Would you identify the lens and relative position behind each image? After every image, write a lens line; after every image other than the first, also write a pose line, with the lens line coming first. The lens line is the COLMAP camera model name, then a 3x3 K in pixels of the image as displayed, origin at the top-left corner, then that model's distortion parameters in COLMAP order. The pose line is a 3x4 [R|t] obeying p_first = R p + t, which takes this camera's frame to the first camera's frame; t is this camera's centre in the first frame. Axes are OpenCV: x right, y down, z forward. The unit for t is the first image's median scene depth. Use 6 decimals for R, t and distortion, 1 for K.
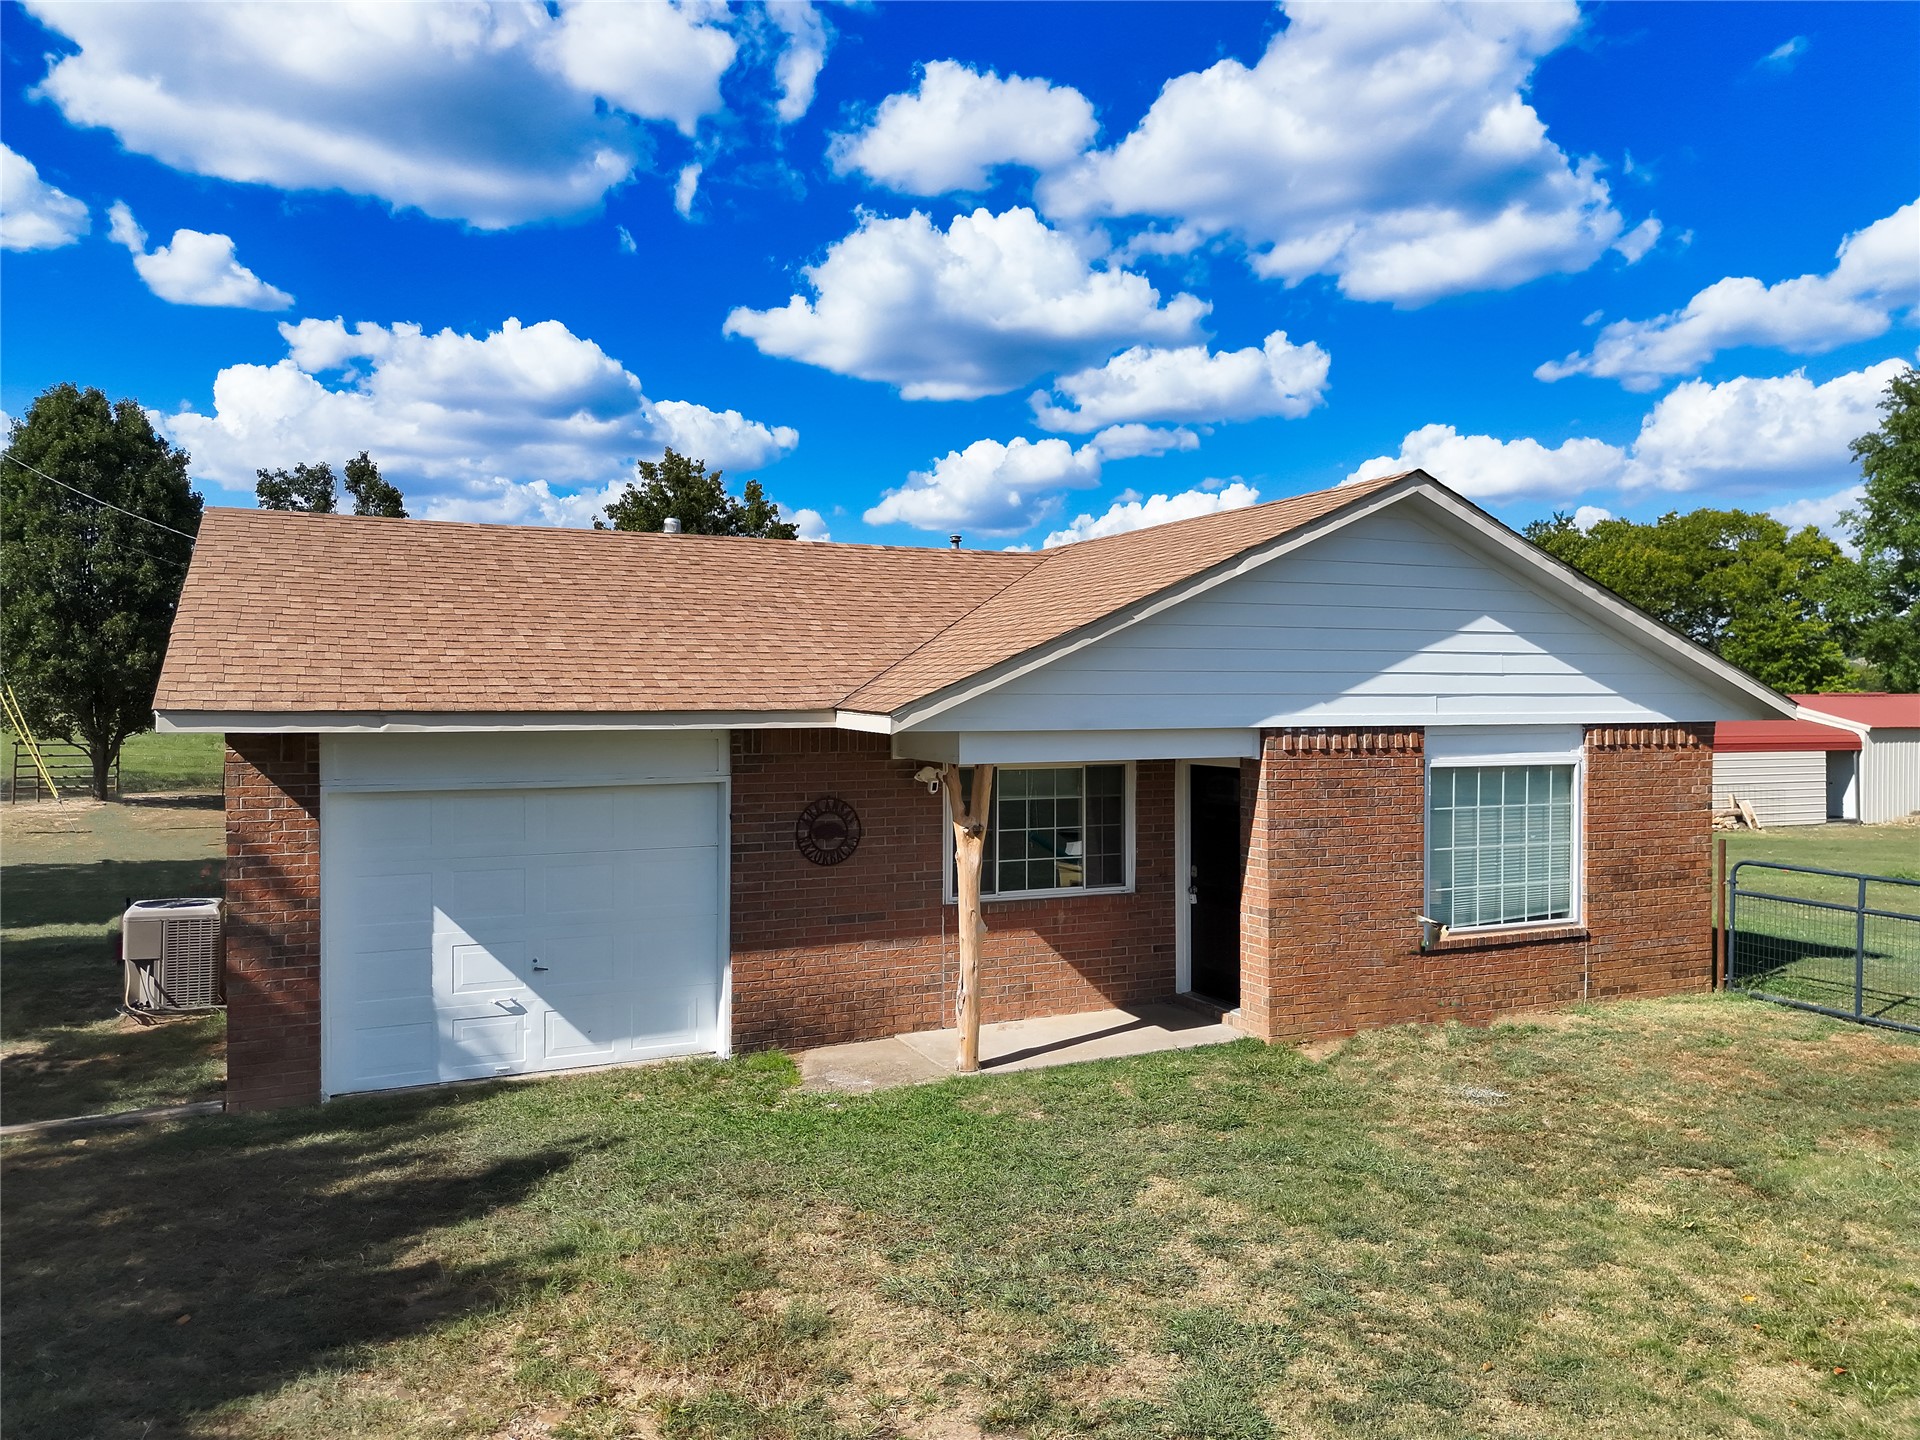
lens RADIAL K [[1364.4, 0, 956.7], [0, 1364.4, 699.6], [0, 0, 1]] dist [0.043268, -0.001800]
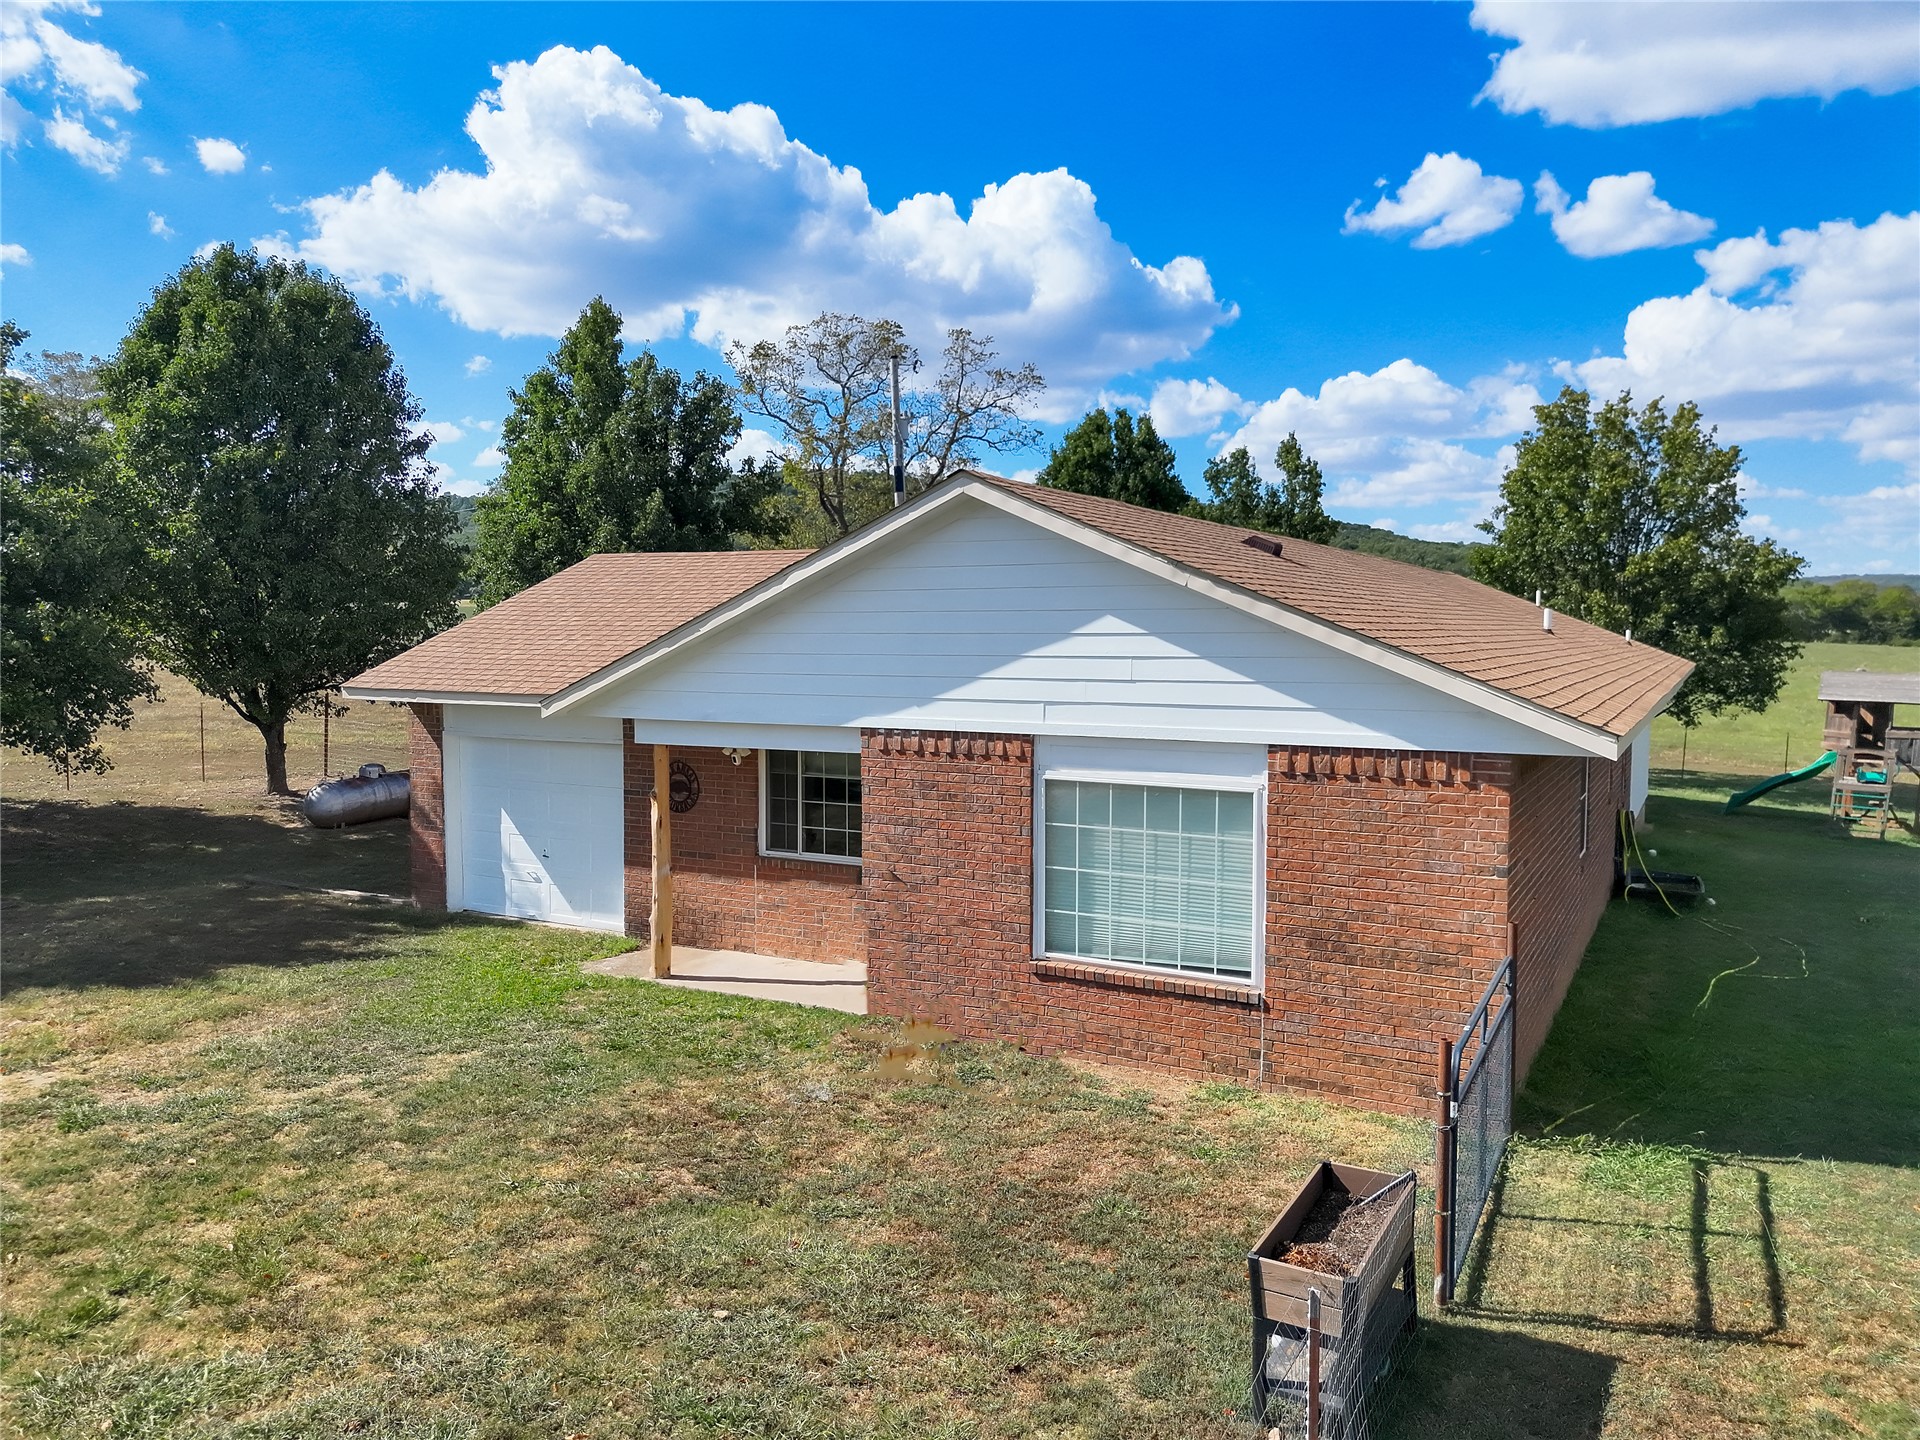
lens RADIAL K [[1364.1, 0, 957.7], [0, 1364.1, 667.7], [0, 0, 1]] dist [0.061850, -0.065066]
pose [[0.586385, 0.022106, -0.809731, 1.092190], [-0.003070, 0.999681, 0.025069, -0.051087], [0.810027, -0.012215, 0.586266, 0.418084]]
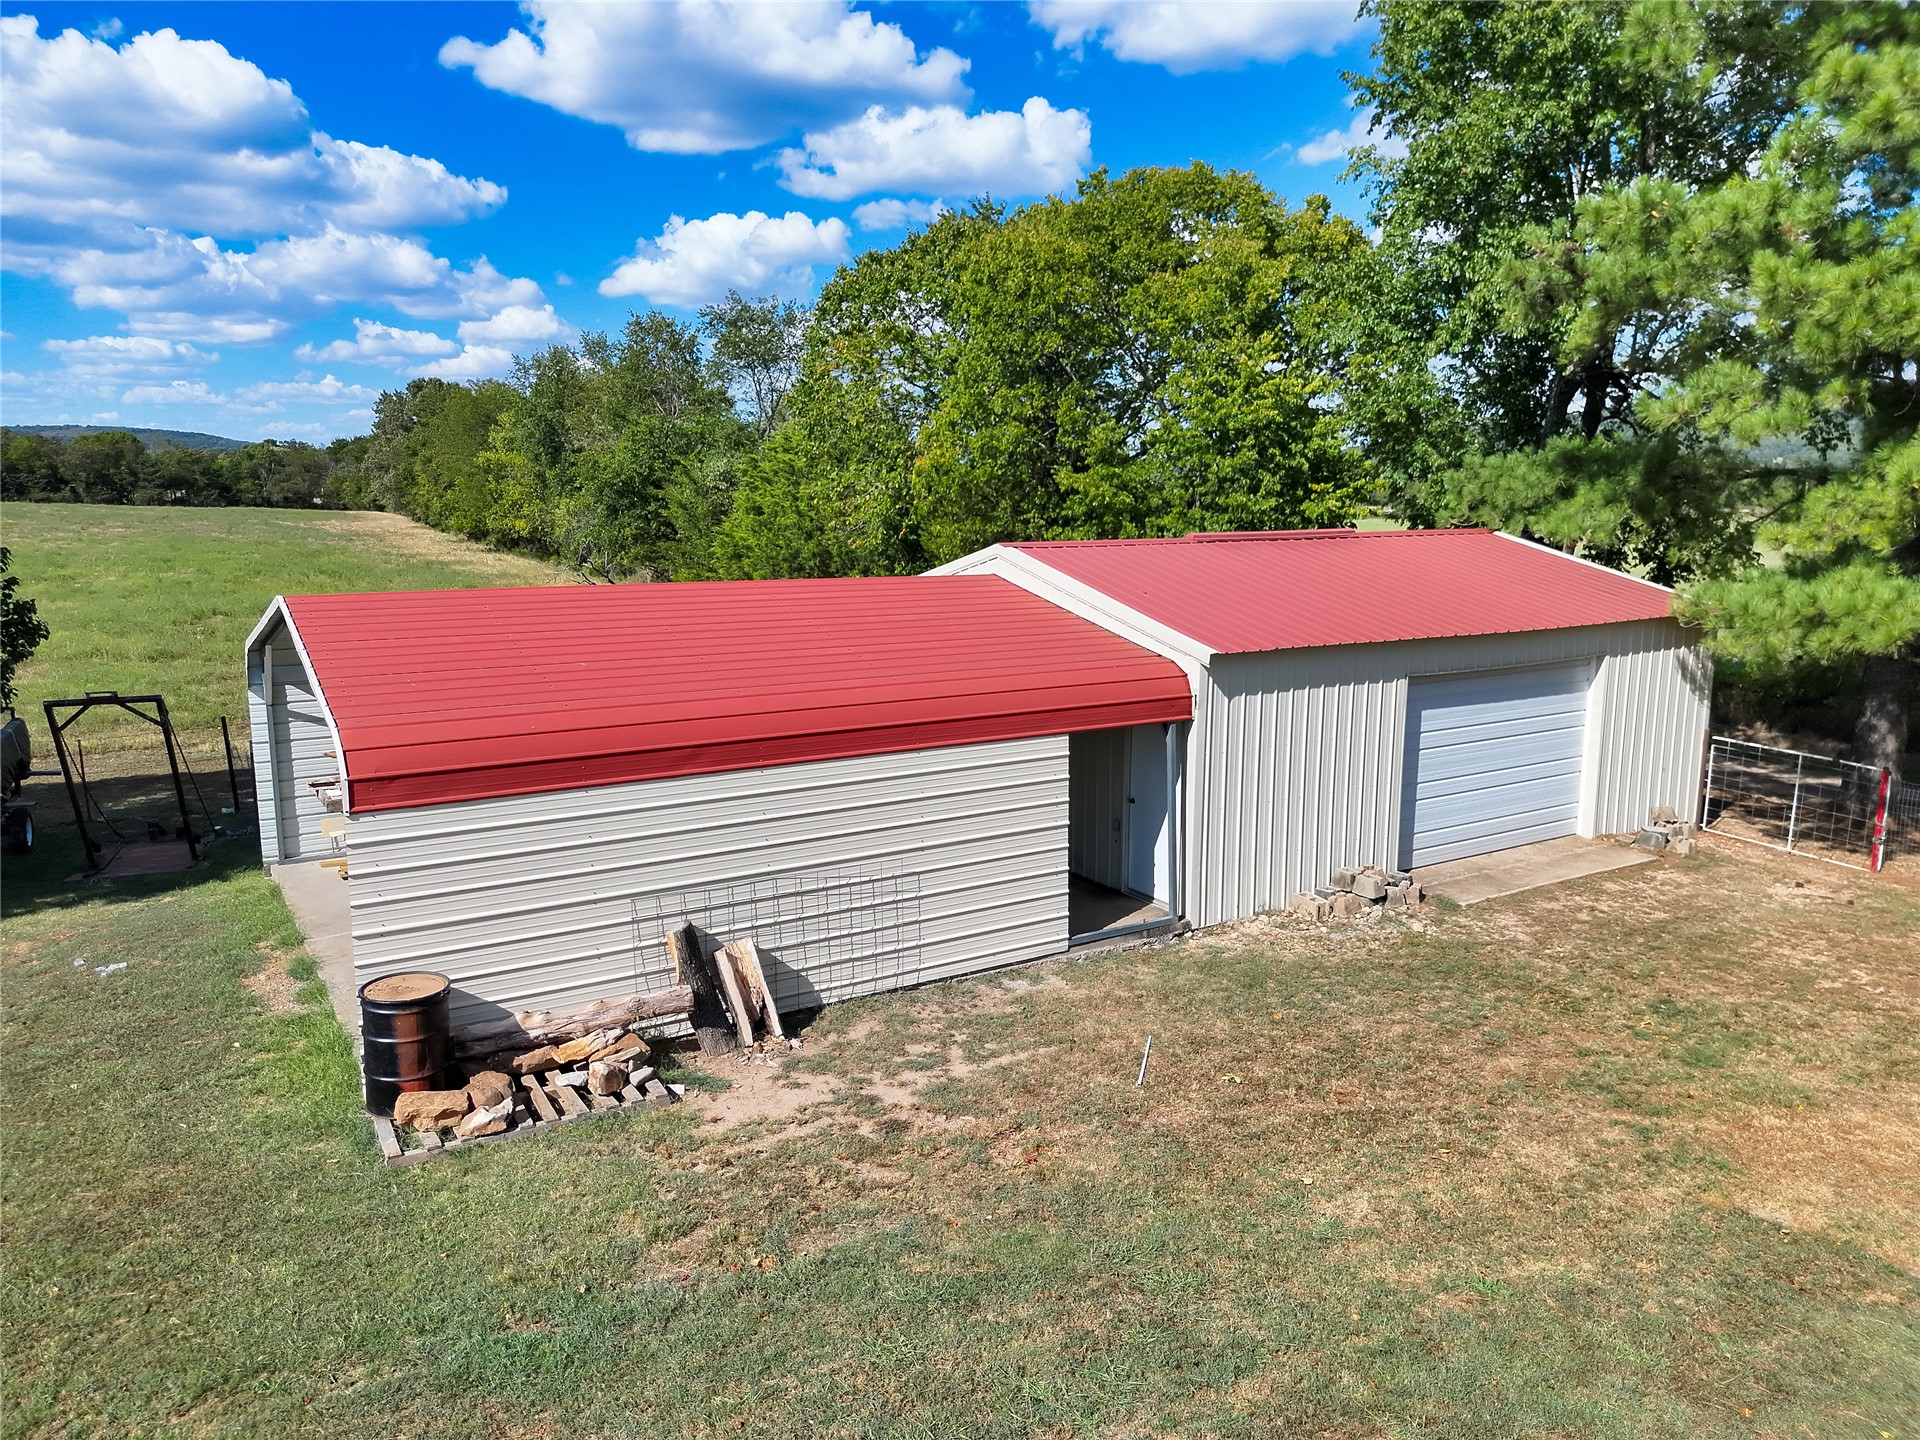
lens RADIAL K [[1362.0, 0, 967.3], [0, 1362.0, 728.9], [0, 0, 1]] dist [0.042818, -0.003924]
pose [[0.982888, -0.035052, 0.180836, 1.934087], [0.003253, 0.984878, 0.173220, -0.074977], [-0.184173, -0.169667, 0.968139, 2.450578]]
